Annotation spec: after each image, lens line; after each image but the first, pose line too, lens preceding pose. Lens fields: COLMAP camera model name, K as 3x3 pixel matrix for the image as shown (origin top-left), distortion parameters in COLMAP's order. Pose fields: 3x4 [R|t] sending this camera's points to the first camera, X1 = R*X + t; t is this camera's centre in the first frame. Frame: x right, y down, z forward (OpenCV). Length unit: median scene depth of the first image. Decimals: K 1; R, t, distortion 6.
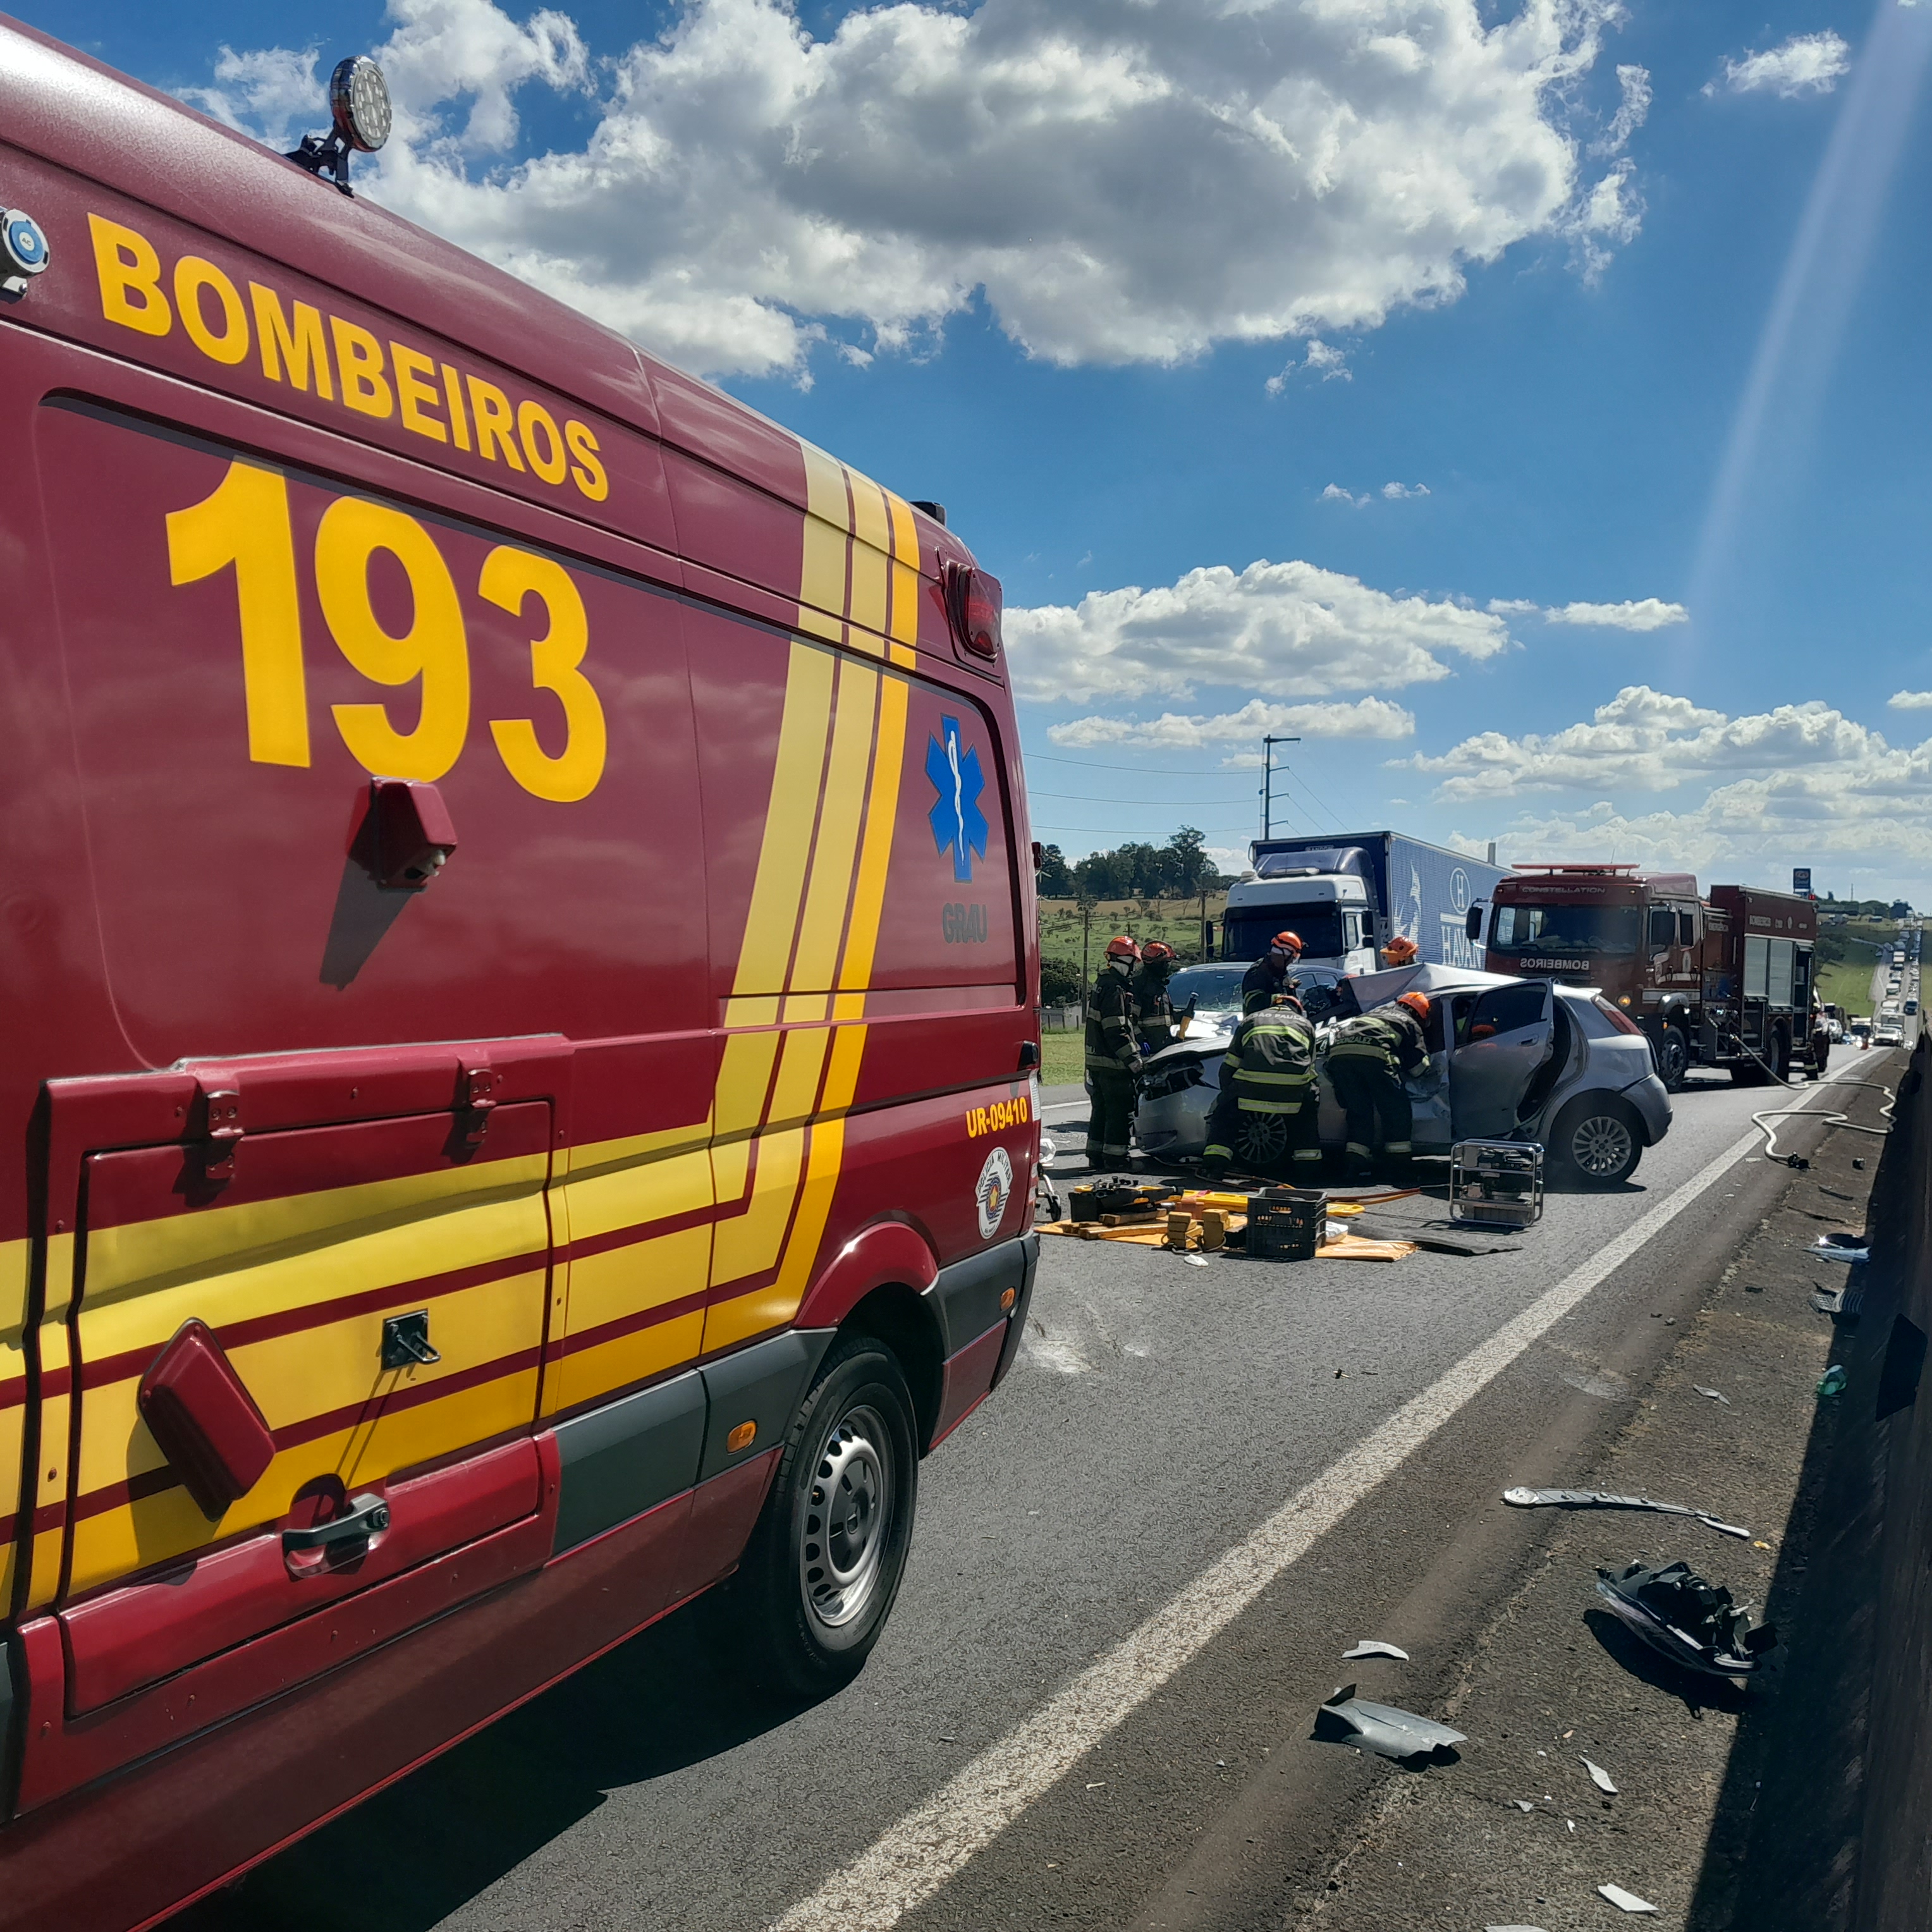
lens RADIAL K [[2066.3, 0, 985.5], [0, 2066.3, 932.5], [0, 0, 1]] dist [0.207740, -0.658357]
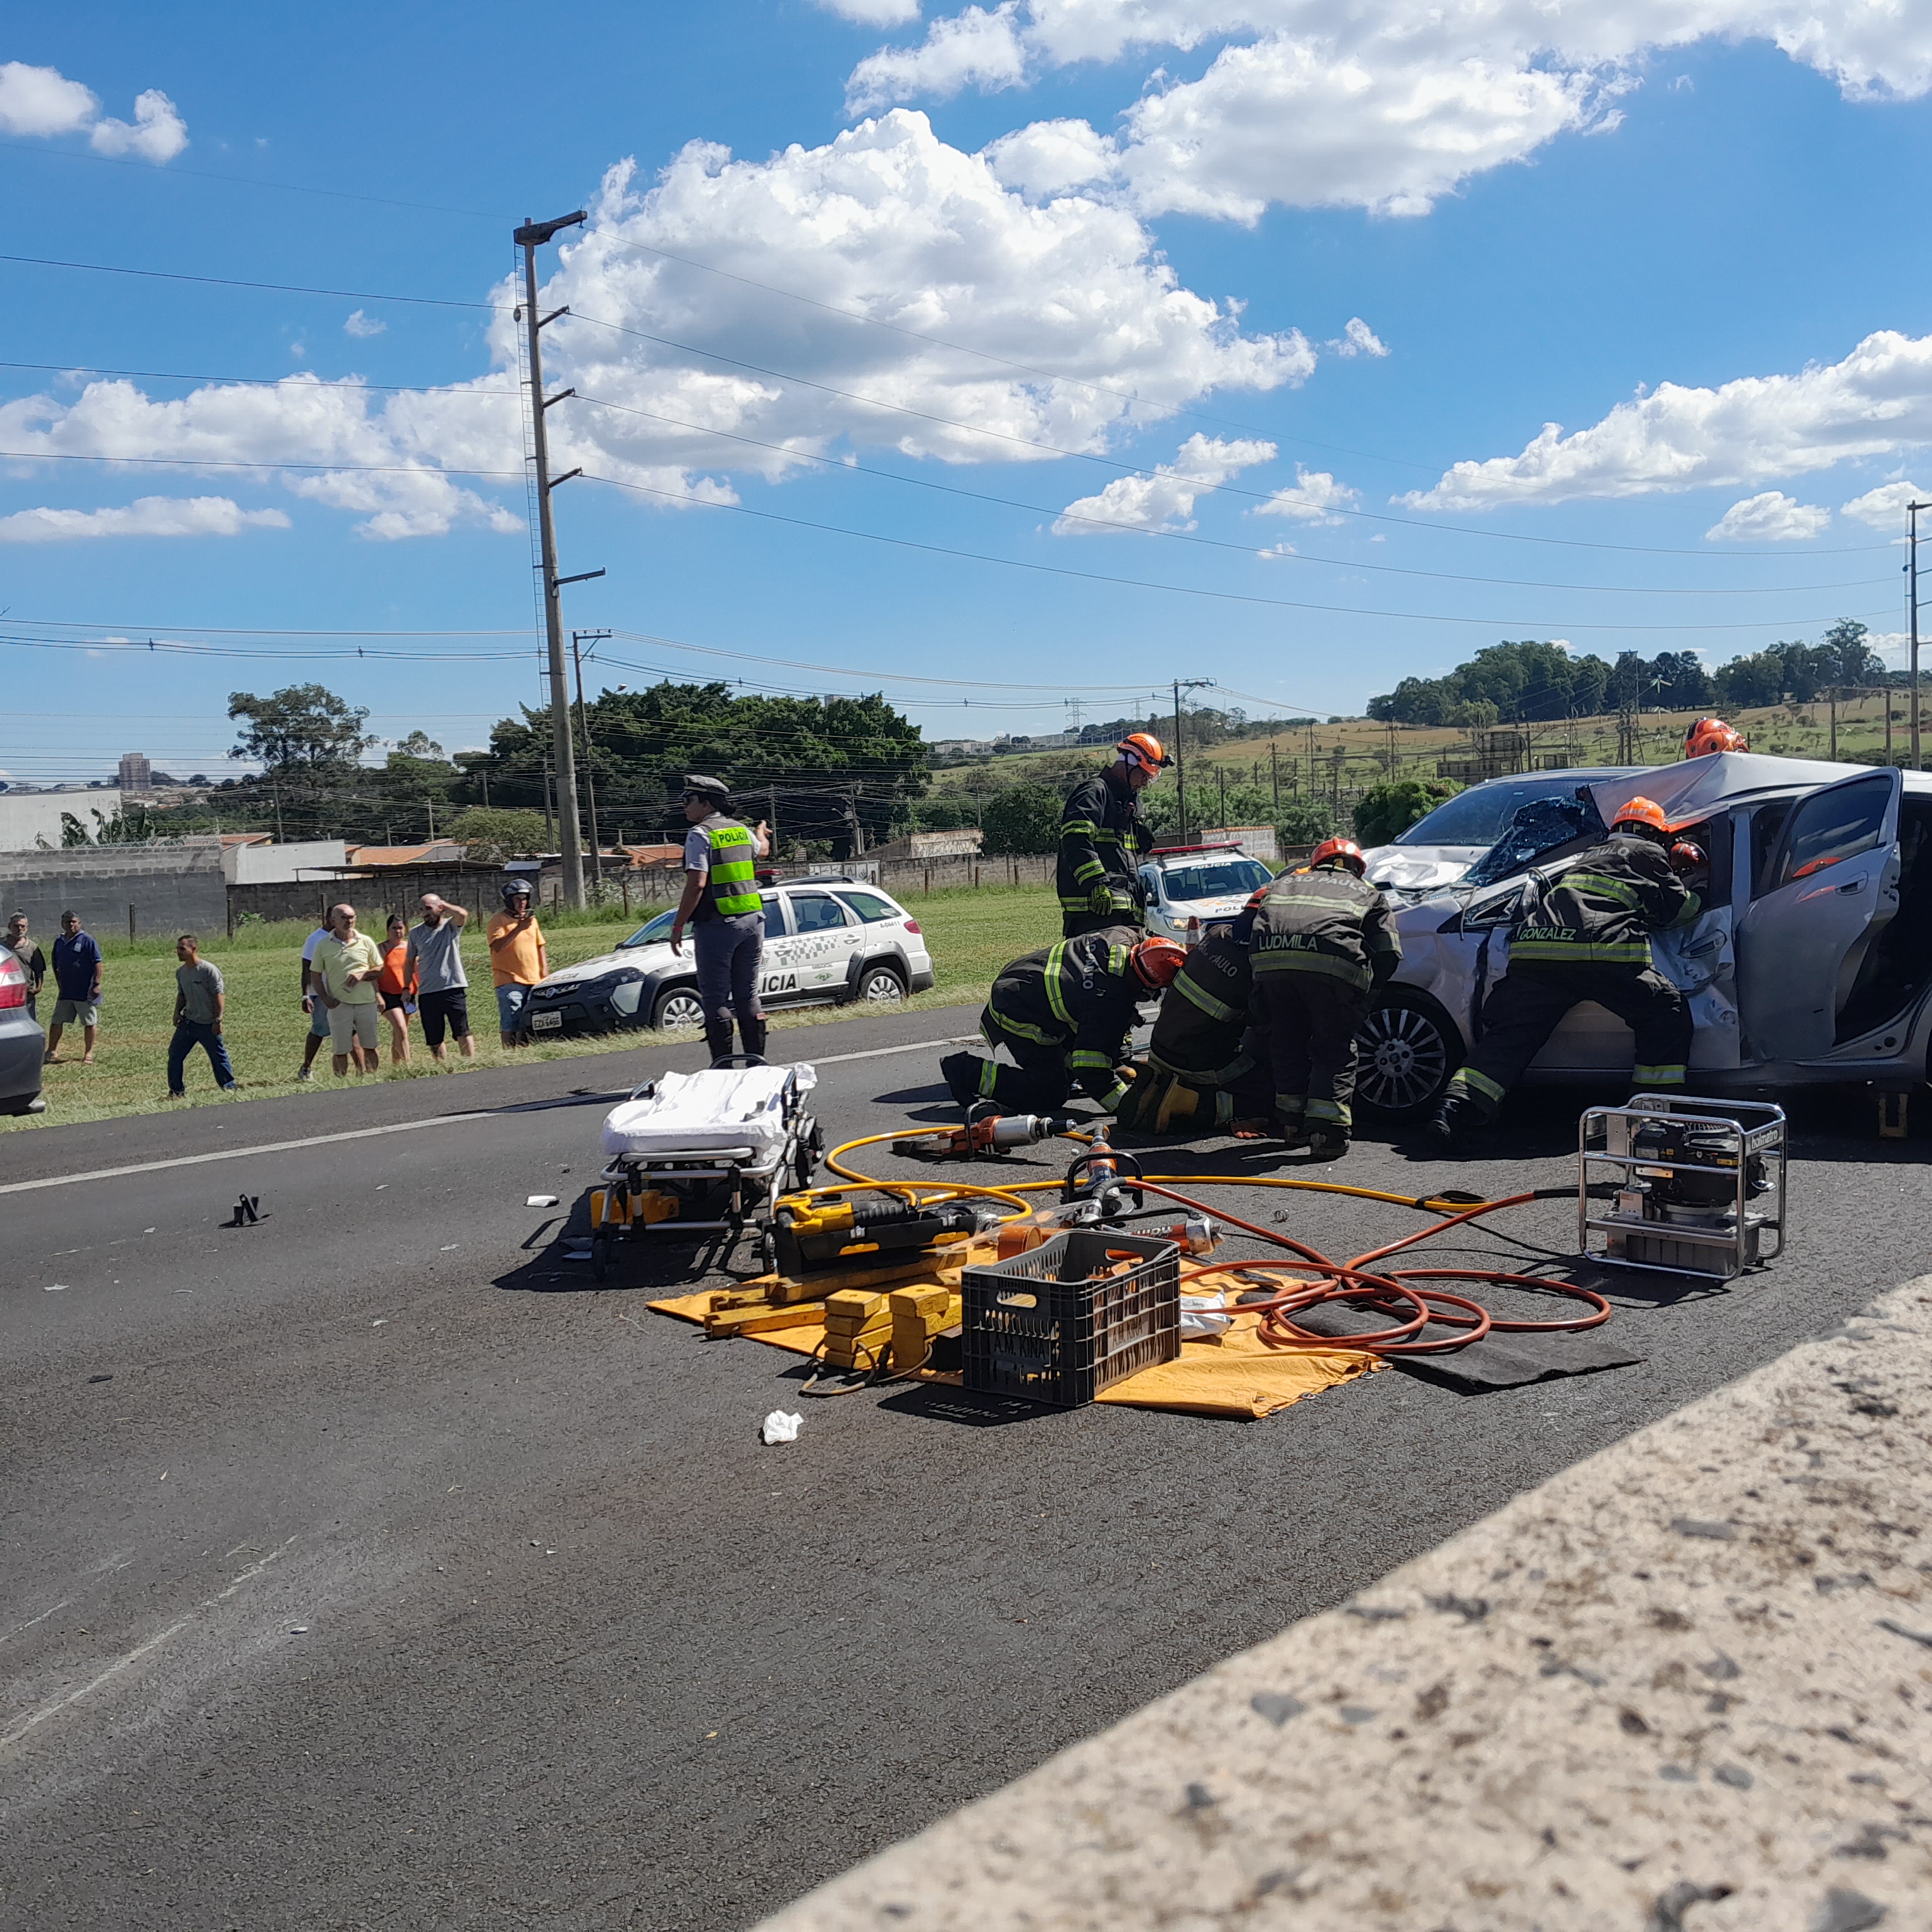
lens RADIAL K [[2043.7, 0, 979.8], [0, 2043.7, 940.5], [0, 0, 1]] dist [0.283536, -0.975445]
pose [[0.952611, -0.033678, -0.302321, 0.106018], [0.058075, 0.995707, 0.072072, 0.007426], [0.298596, -0.086213, 0.950477, 0.216998]]
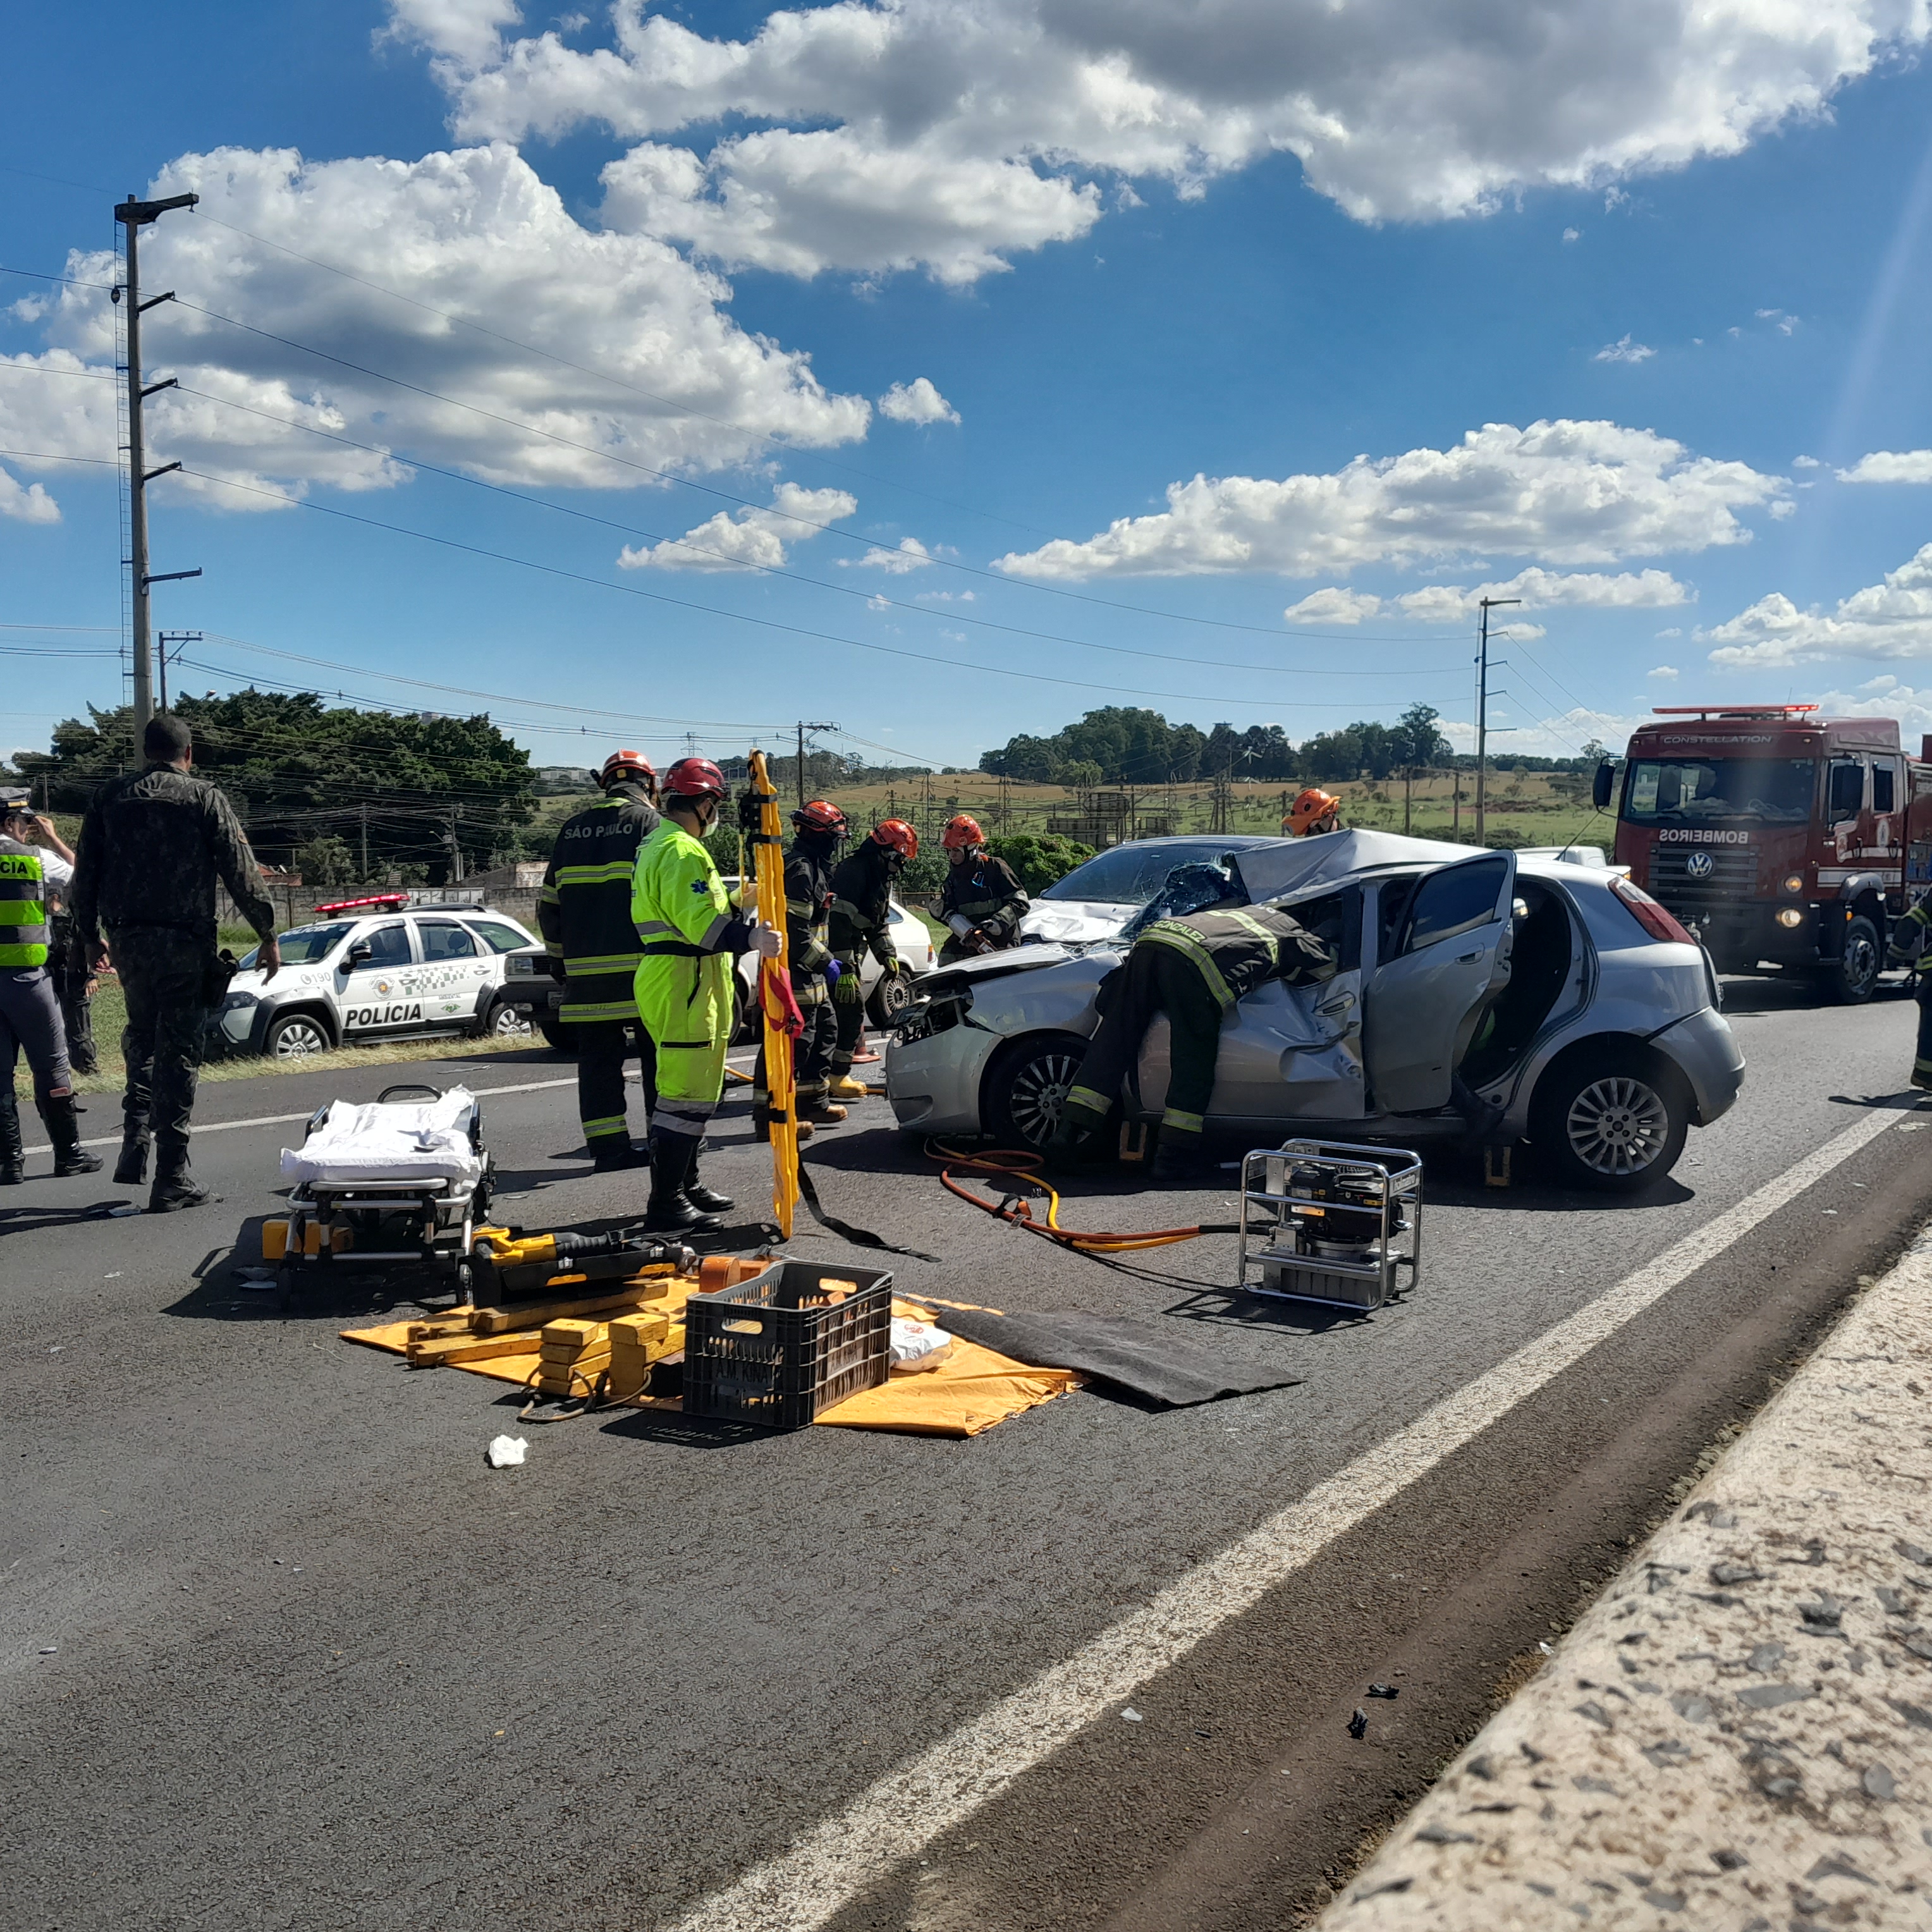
lens RADIAL K [[2066.3, 0, 985.5], [0, 2066.3, 932.5], [0, 0, 1]] dist [0.207740, -0.658357]
pose [[0.993664, -0.001410, -0.112381, 0.096650], [0.007597, 0.998477, 0.054646, 0.006114], [0.112132, -0.055153, 0.992161, 0.203633]]
